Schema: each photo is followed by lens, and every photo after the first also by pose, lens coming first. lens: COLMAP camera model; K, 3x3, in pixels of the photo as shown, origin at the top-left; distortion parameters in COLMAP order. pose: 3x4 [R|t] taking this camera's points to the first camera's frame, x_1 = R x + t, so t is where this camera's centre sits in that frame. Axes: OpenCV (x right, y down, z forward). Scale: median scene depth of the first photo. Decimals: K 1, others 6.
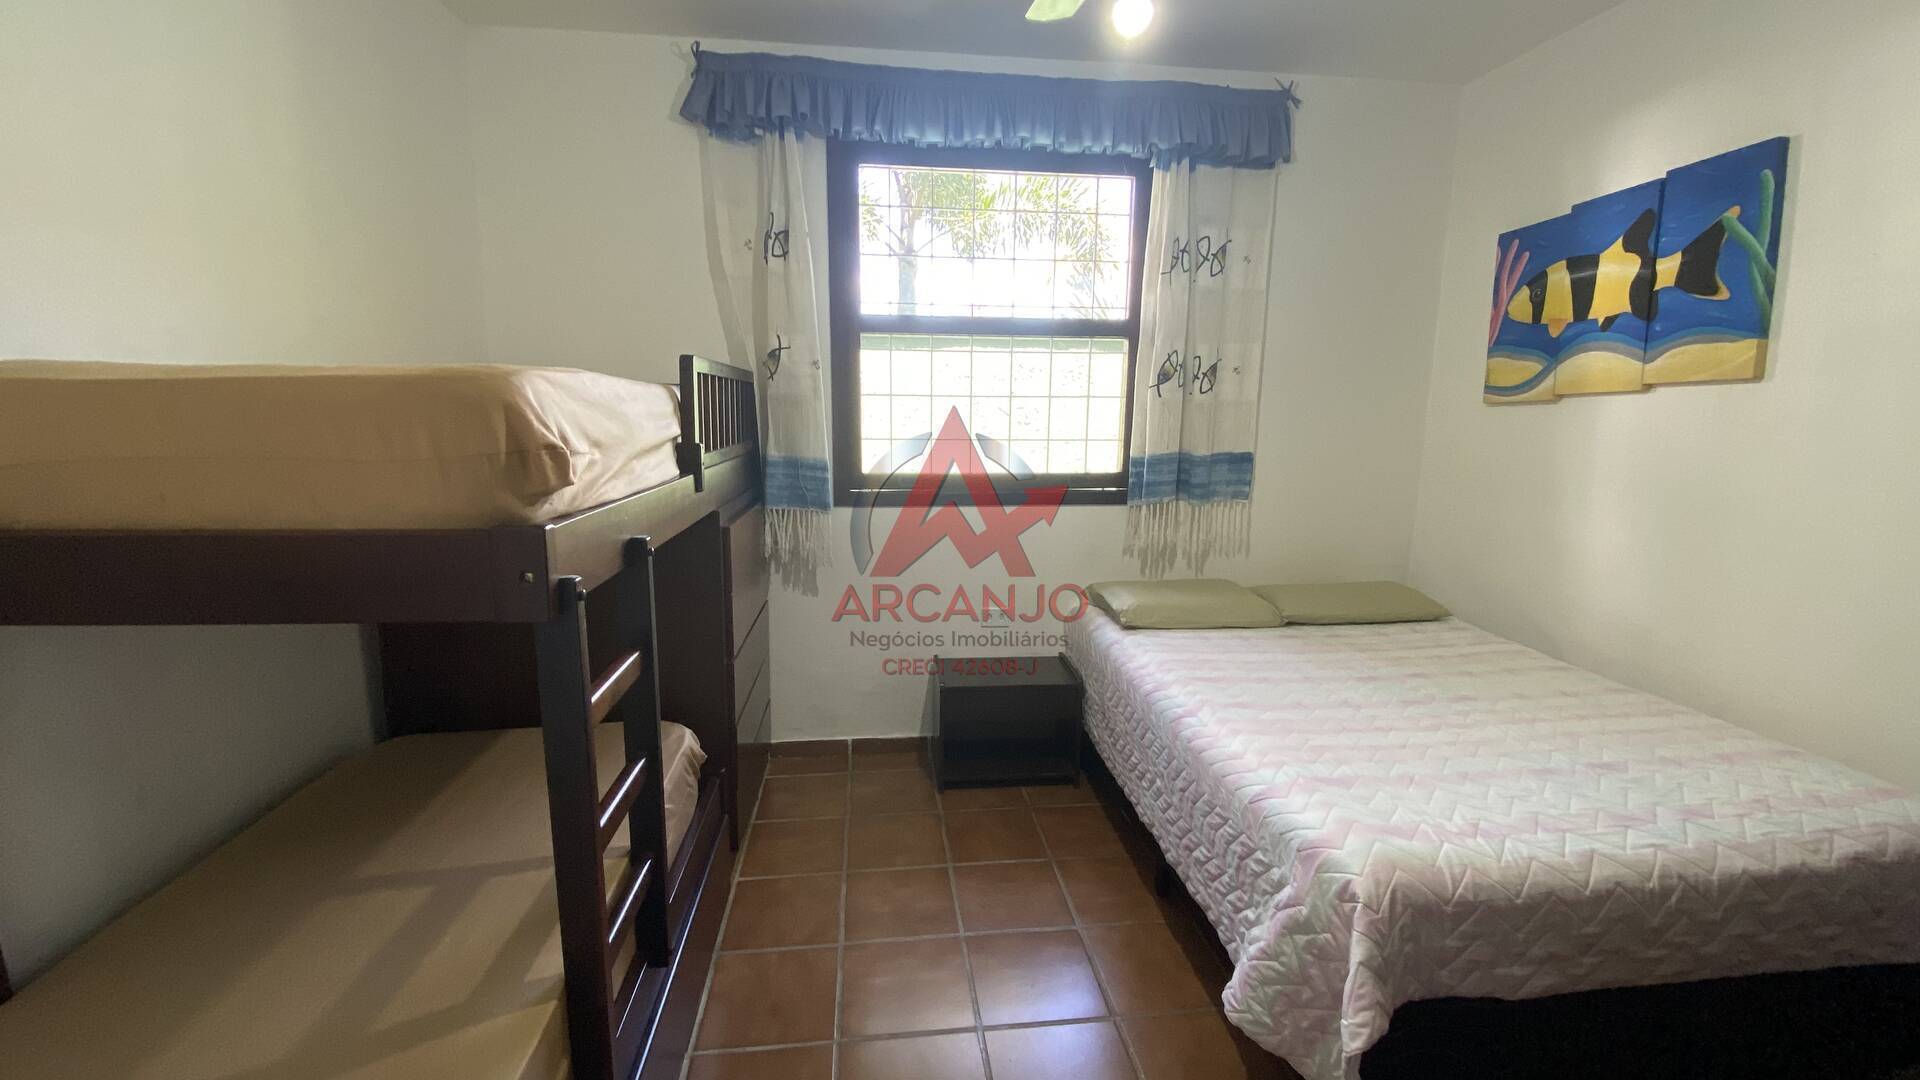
lens RADIAL K [[779.6, 0, 950.3], [0, 779.6, 554.1], [0, 0, 1]] dist [0.016859, -0.017272]
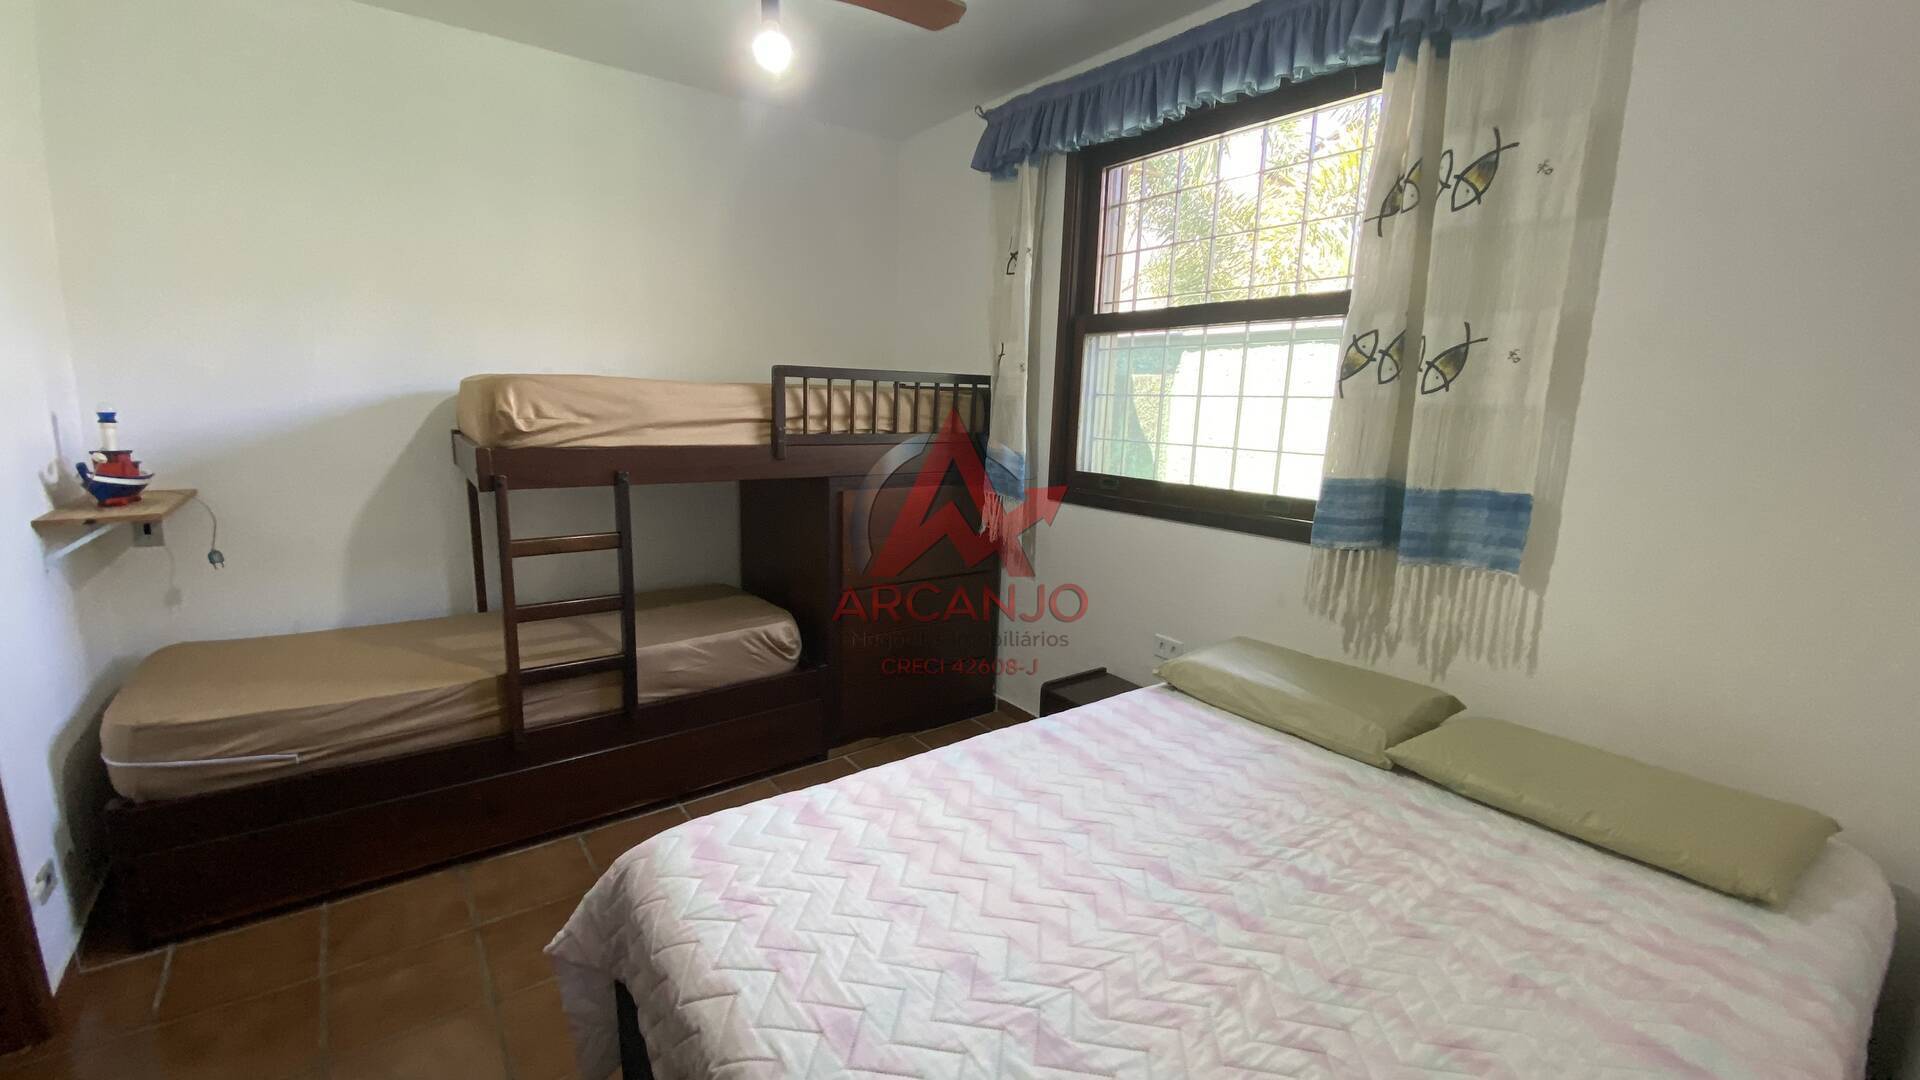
lens RADIAL K [[779.6, 0, 945.1], [0, 779.6, 538.1], [0, 0, 1]] dist [0.016859, -0.017272]
pose [[0.502382, 0.162101, -0.849315, 0.766538], [-0.185604, 0.979589, 0.077178, -0.071457], [0.844490, 0.118864, 0.522214, 0.375374]]
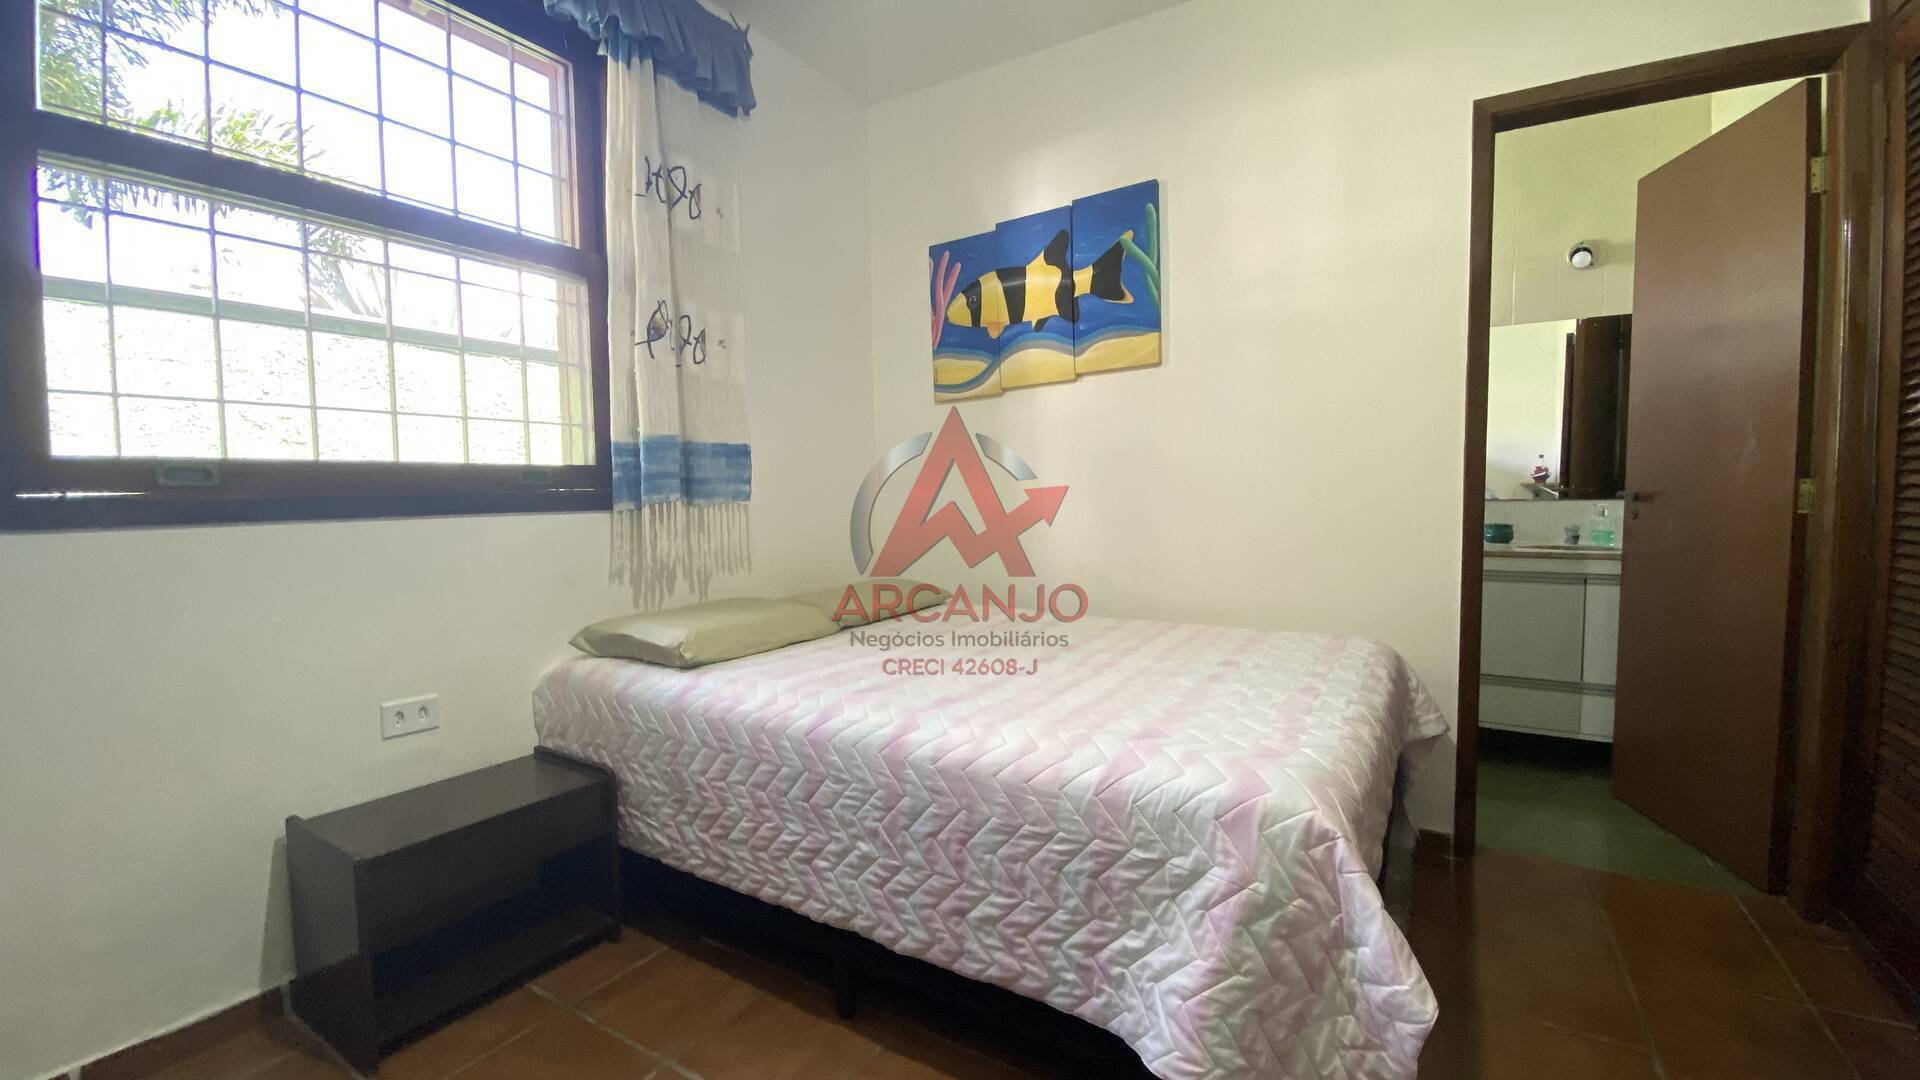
lens RADIAL K [[779.6, 0, 968.0], [0, 779.6, 548.7], [0, 0, 1]] dist [0.016859, -0.017272]
pose [[0.609253, -0.072054, 0.789696, -0.161726], [0.162241, 0.986123, -0.035192, 0.056092], [-0.776202, 0.149562, 0.612488, 0.366643]]
